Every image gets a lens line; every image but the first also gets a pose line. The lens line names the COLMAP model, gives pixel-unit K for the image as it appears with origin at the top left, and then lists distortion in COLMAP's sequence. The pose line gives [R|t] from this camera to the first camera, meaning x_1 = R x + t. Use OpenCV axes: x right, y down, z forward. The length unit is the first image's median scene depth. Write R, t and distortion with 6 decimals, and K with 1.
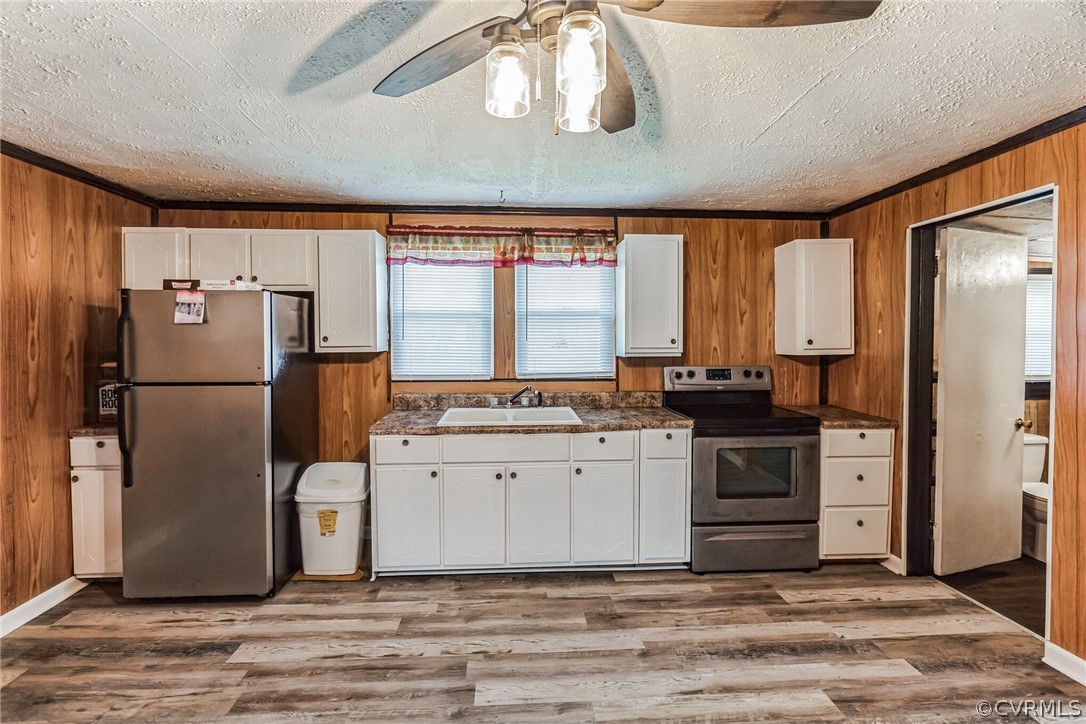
lens RADIAL K [[487.6, 0, 538.0], [0, 487.6, 351.4], [0, 0, 1]] dist [-0.003309, 0.001349]
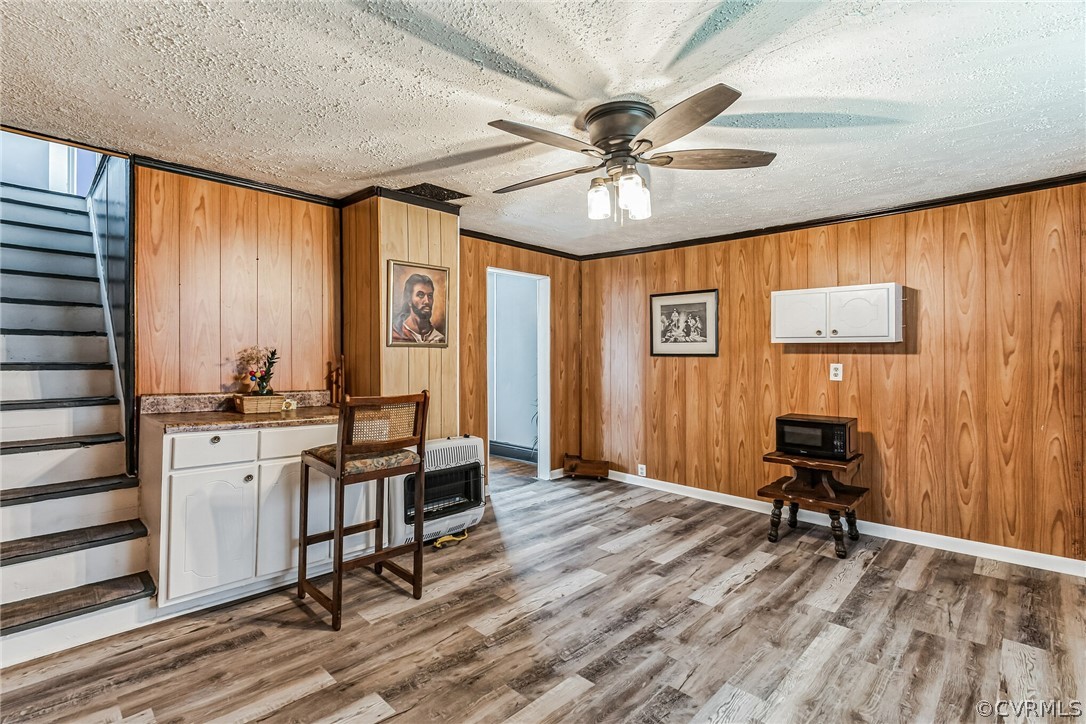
lens RADIAL K [[517.1, 0, 552.7], [0, 517.1, 356.3], [0, 0, 1]] dist [-0.000974, 0.000012]
pose [[-0.709413, 0.002210, -0.704790, 0.611563], [-0.012479, 0.999799, 0.015696, 0.021049], [0.704683, 0.019930, -0.709243, 0.810160]]
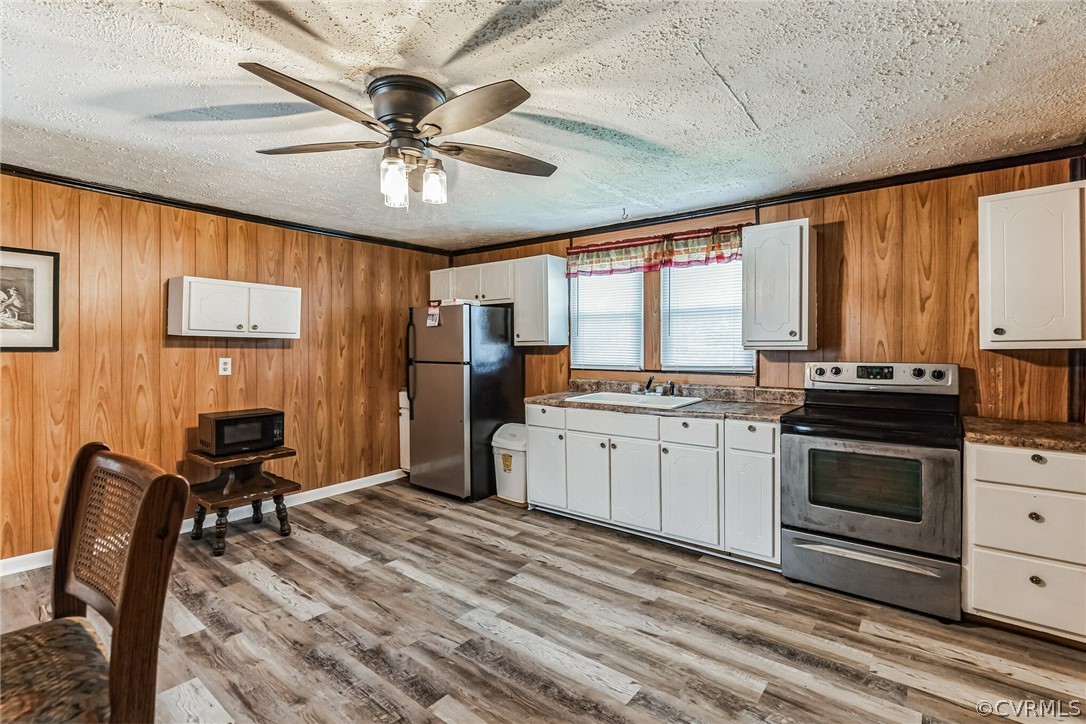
lens RADIAL K [[487.6, 0, 538.8], [0, 487.6, 355.5], [0, 0, 1]] dist [-0.003309, 0.001349]
pose [[0.754695, 0.012382, -0.655959, 0.578712], [-0.015990, 0.999872, 0.000477, 0.031935], [0.655881, 0.010129, 0.754797, -0.029113]]
